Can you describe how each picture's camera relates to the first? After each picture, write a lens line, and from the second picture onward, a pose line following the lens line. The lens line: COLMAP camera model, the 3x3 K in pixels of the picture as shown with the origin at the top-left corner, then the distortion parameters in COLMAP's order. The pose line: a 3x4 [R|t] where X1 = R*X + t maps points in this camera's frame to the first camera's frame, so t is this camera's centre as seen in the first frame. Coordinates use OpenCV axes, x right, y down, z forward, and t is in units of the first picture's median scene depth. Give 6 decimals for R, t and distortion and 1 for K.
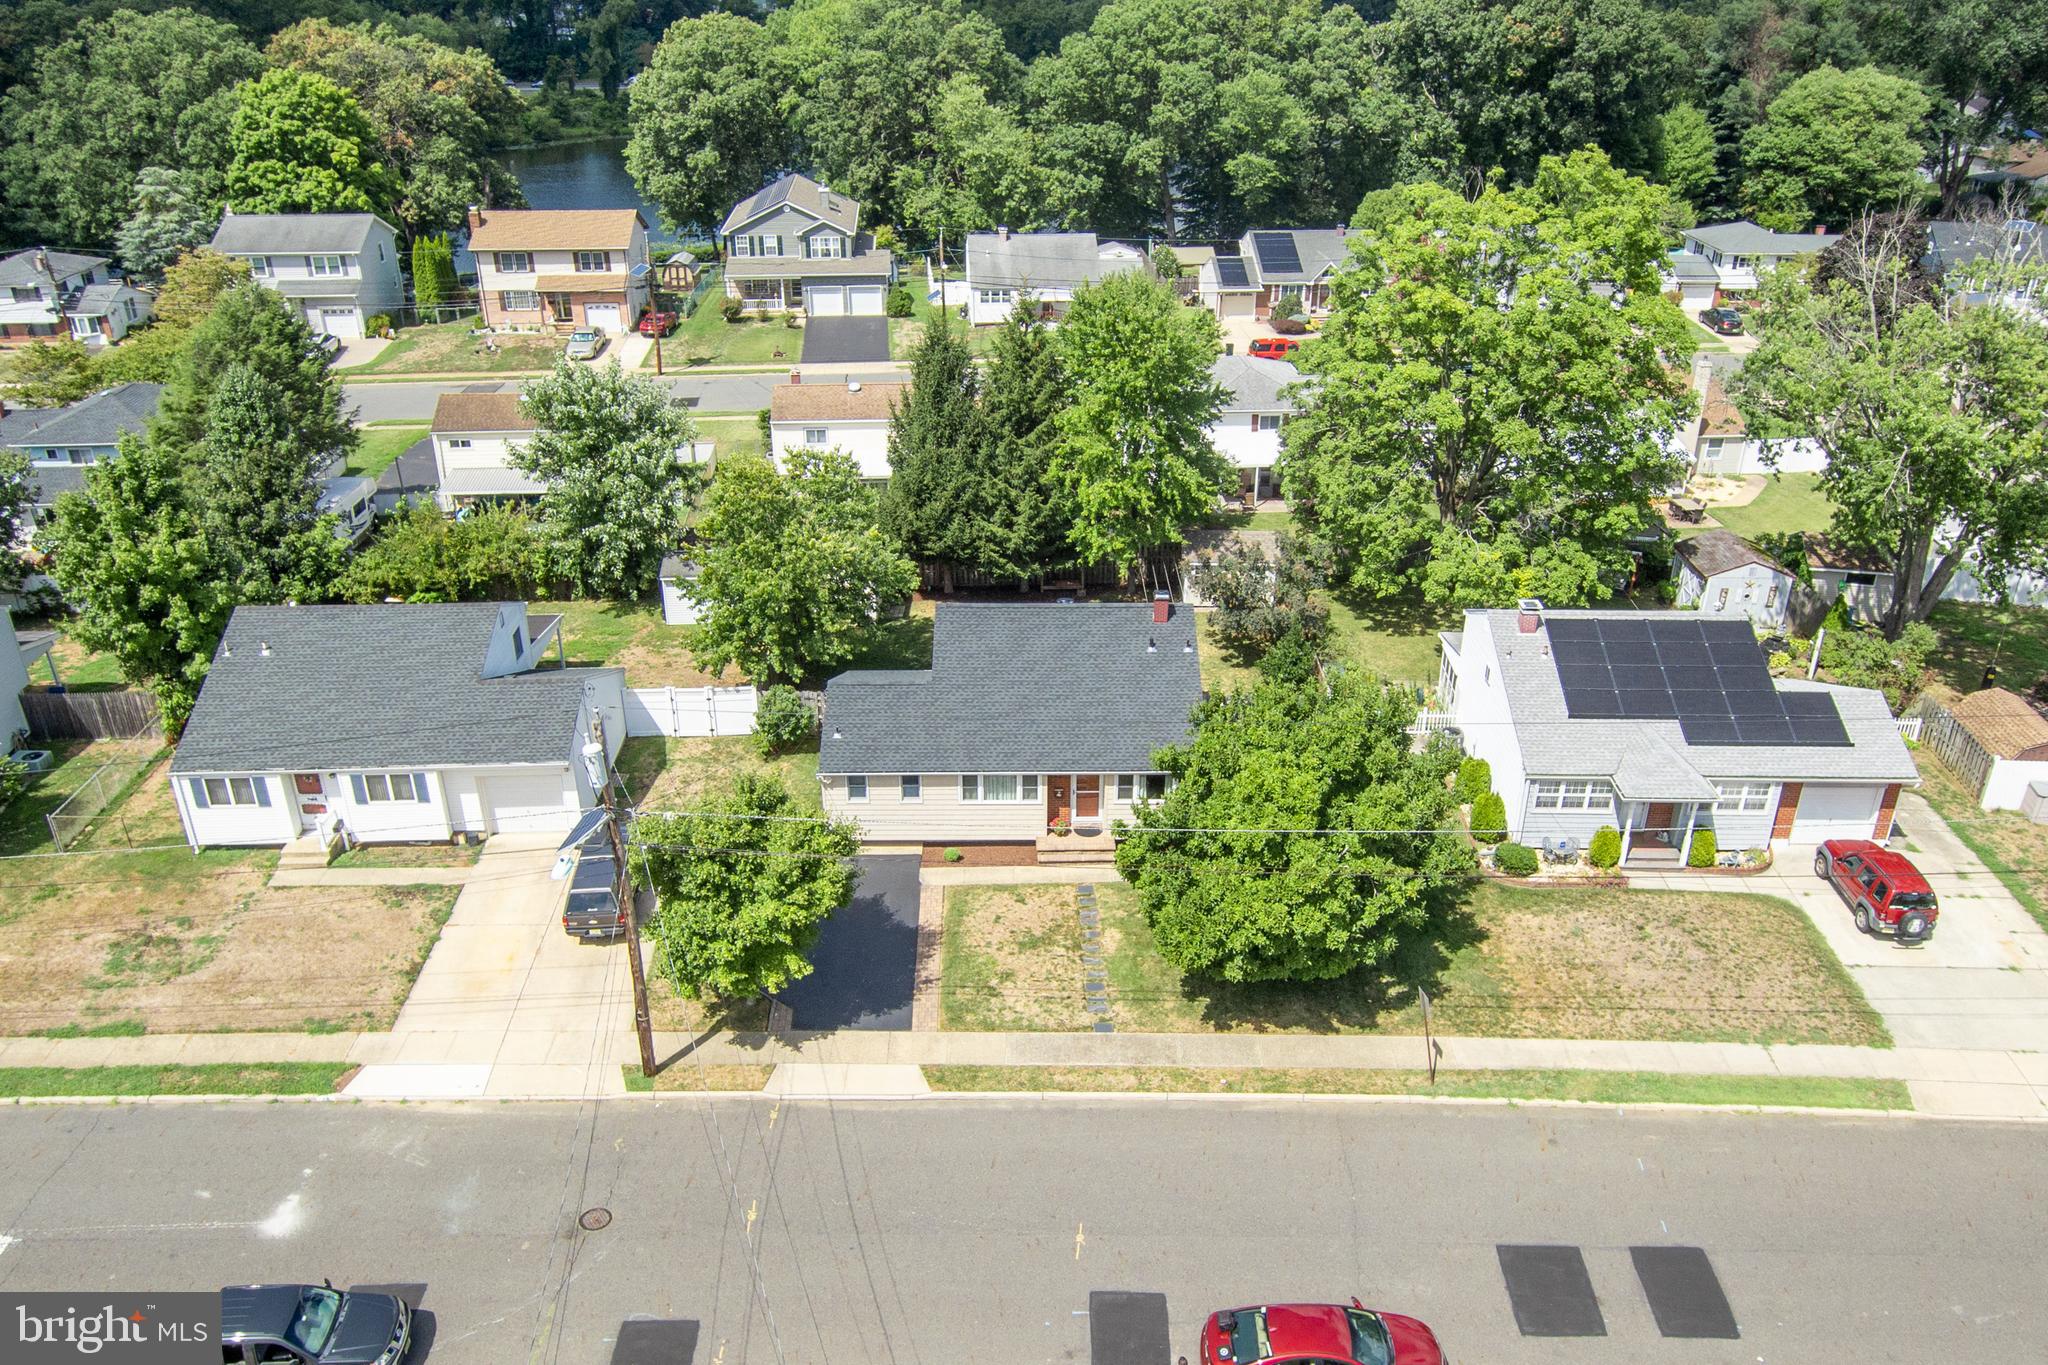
lens RADIAL K [[1722.8, 0, 1025.1], [0, 1722.8, 682.5], [0, 0, 1]] dist [0.003521, 0.002437]
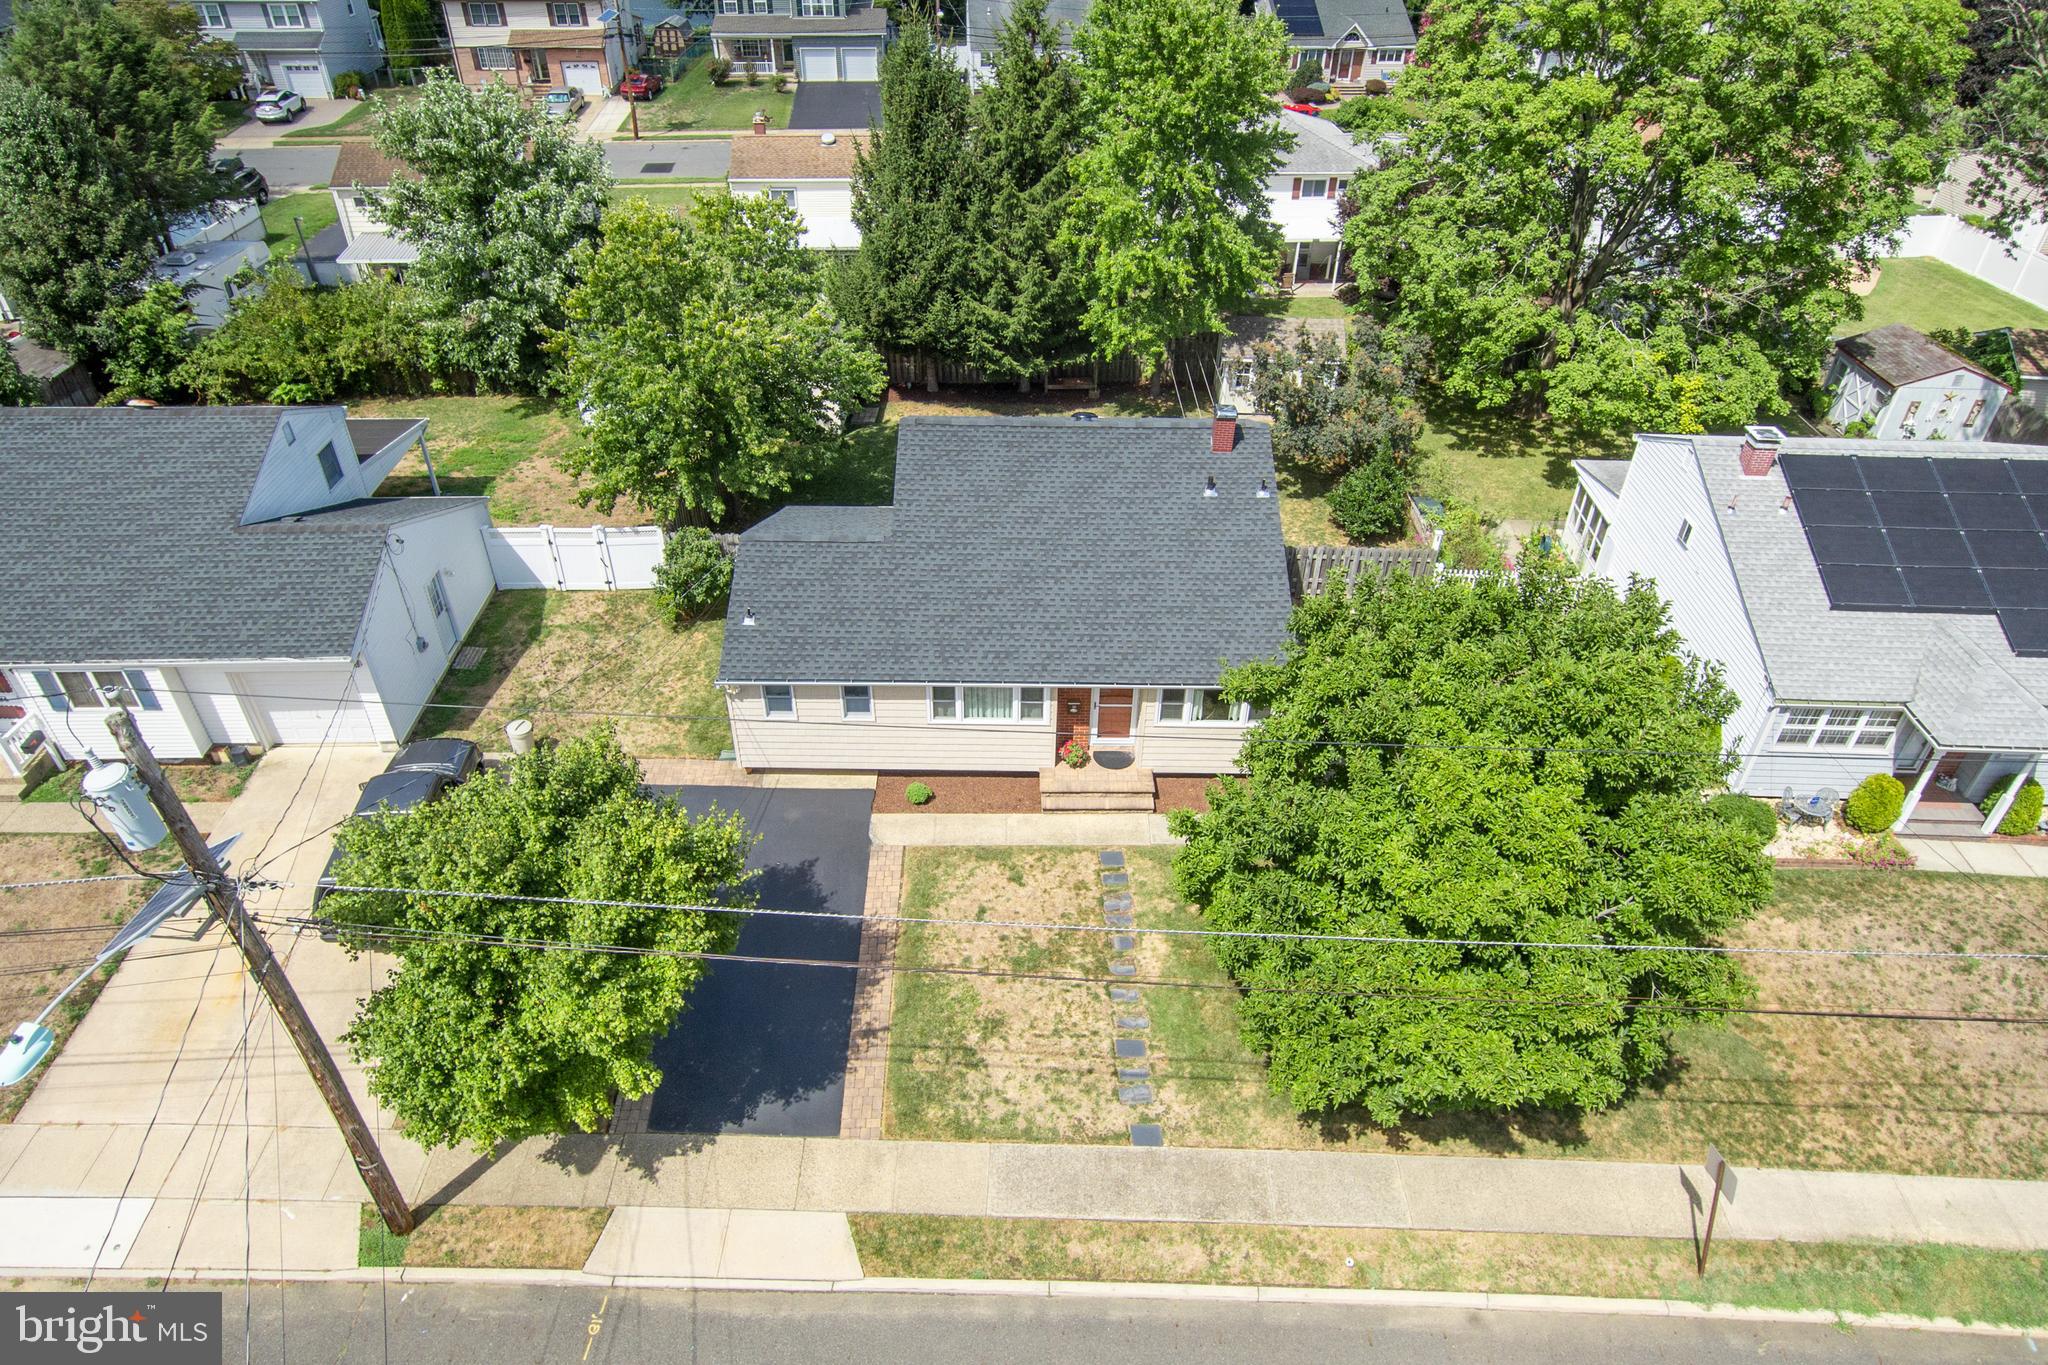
lens RADIAL K [[1306.9, 0, 1007.2], [0, 1306.9, 682.9], [0, 0, 1]] dist [-0.002864, 0.005163]
pose [[0.999877, 0.014308, -0.006438, -0.003045], [-0.012885, 0.982964, 0.183345, -0.034017], [0.008952, -0.183239, 0.983028, 0.406514]]
